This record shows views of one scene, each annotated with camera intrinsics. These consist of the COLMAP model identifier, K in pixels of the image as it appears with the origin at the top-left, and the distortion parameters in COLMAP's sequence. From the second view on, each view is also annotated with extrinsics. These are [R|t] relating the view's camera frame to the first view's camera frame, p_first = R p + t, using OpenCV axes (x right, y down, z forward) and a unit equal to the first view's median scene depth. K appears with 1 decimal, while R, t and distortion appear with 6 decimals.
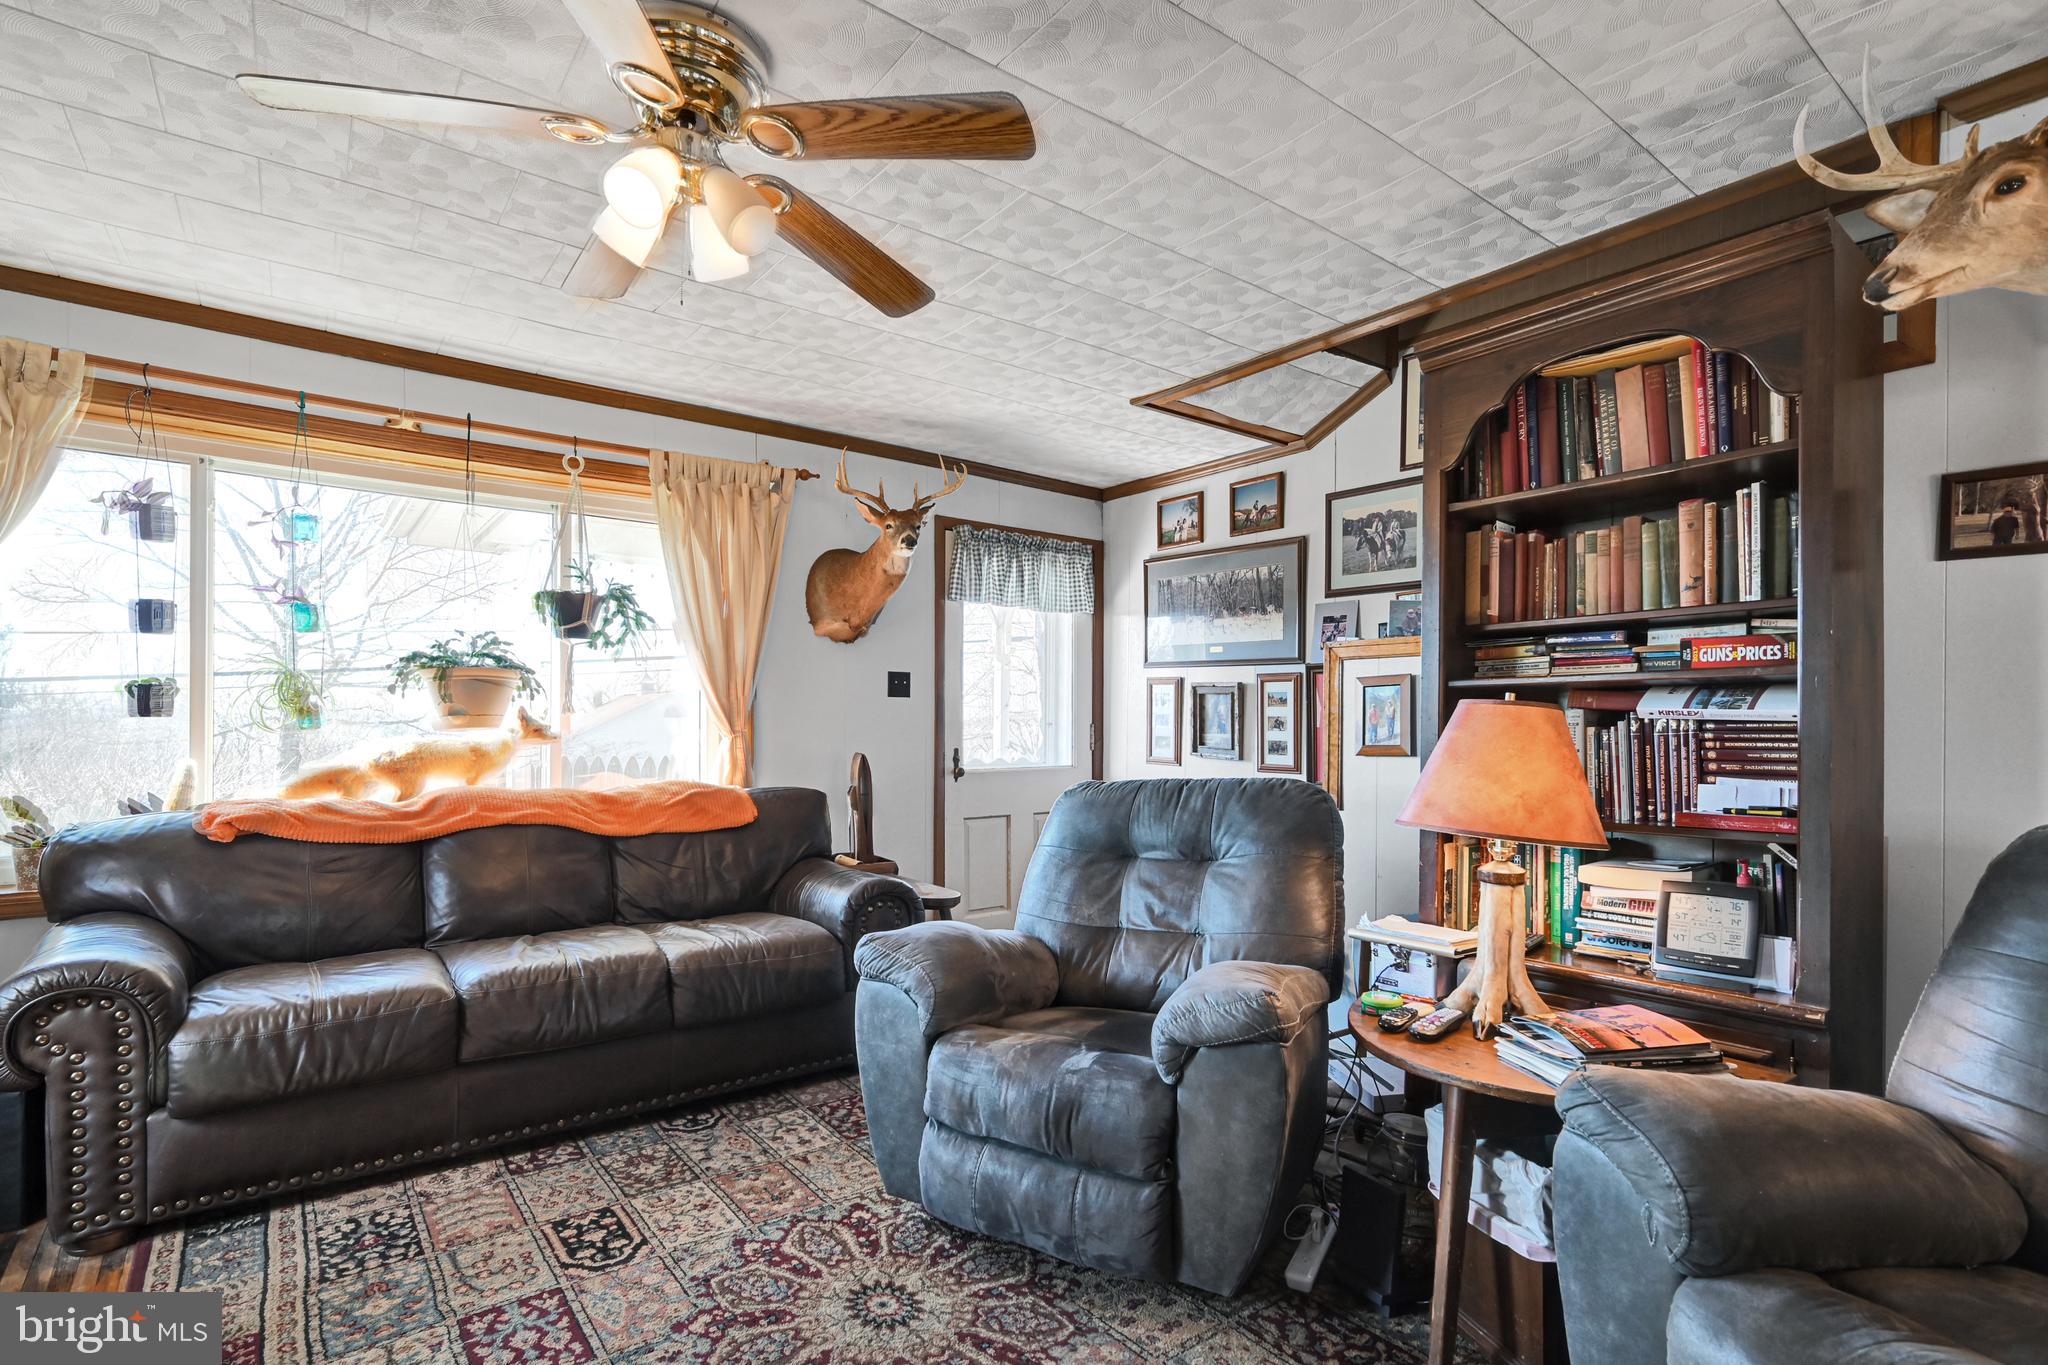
lens RADIAL K [[986.2, 0, 1016.4], [0, 986.2, 729.4], [0, 0, 1]] dist [-0.004153, -0.000261]
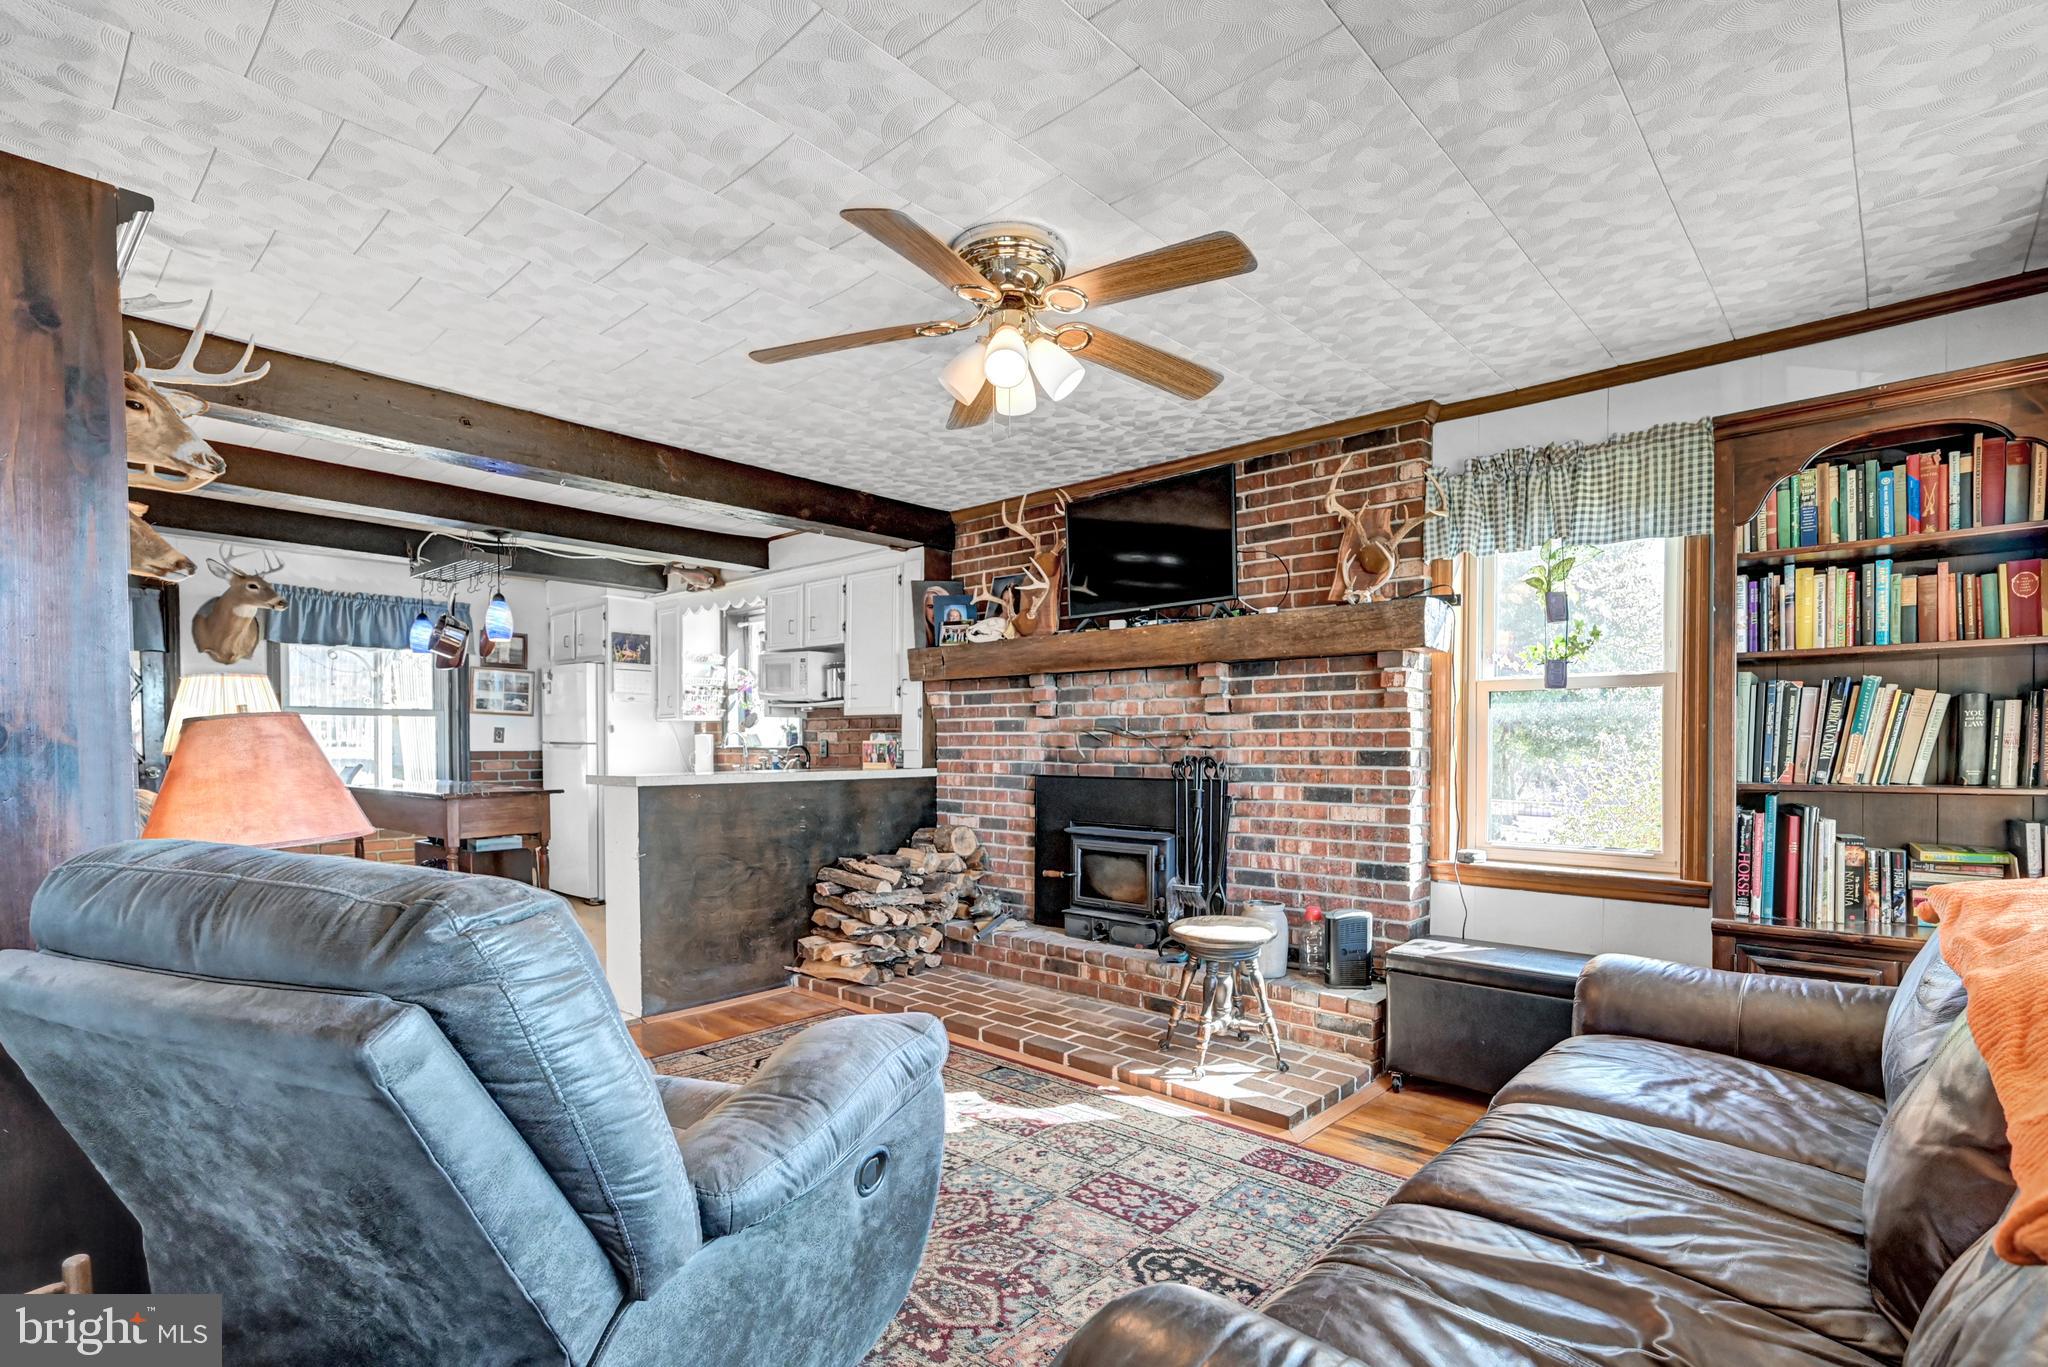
lens RADIAL K [[985.3, 0, 1033.7], [0, 985.3, 760.0], [0, 0, 1]] dist [-0.001646, -0.000136]
pose [[-0.981265, -0.006338, -0.192559, -0.059930], [-0.009408, 0.999843, 0.015037, -0.000894], [0.192433, 0.016567, -0.981170, 1.300878]]
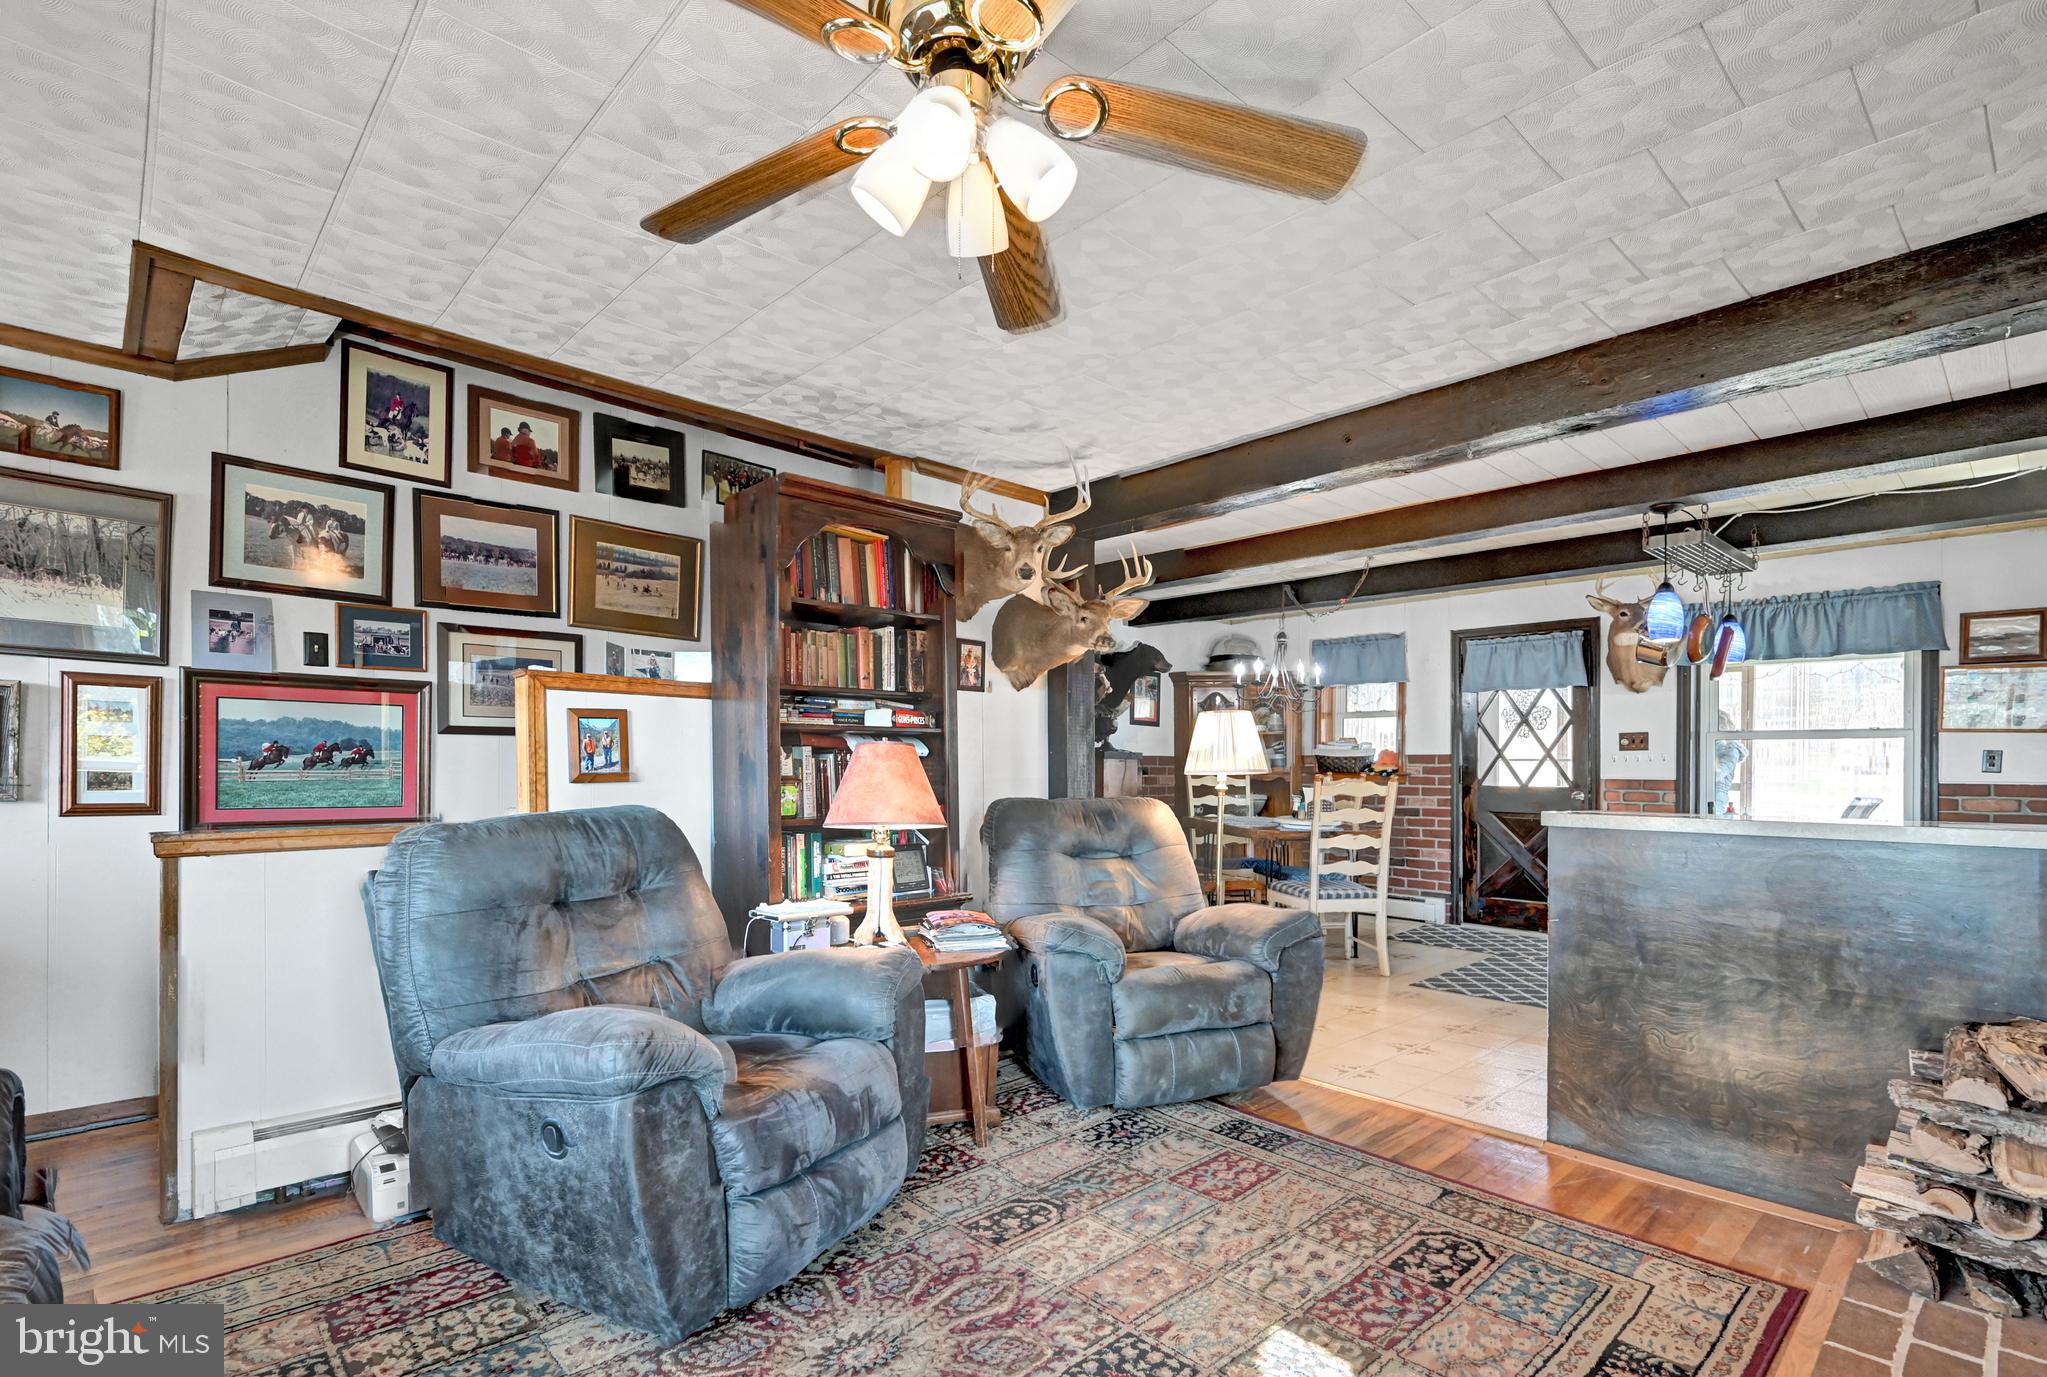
lens RADIAL K [[982.3, 0, 1015.0], [0, 982.3, 763.4], [0, 0, 1]] dist [-0.009631, 0.000368]
pose [[-0.097363, -0.006339, 0.995229, -0.661820], [-0.009029, 0.999944, 0.005486, -0.003405], [-0.995208, -0.008452, -0.097414, 0.566664]]
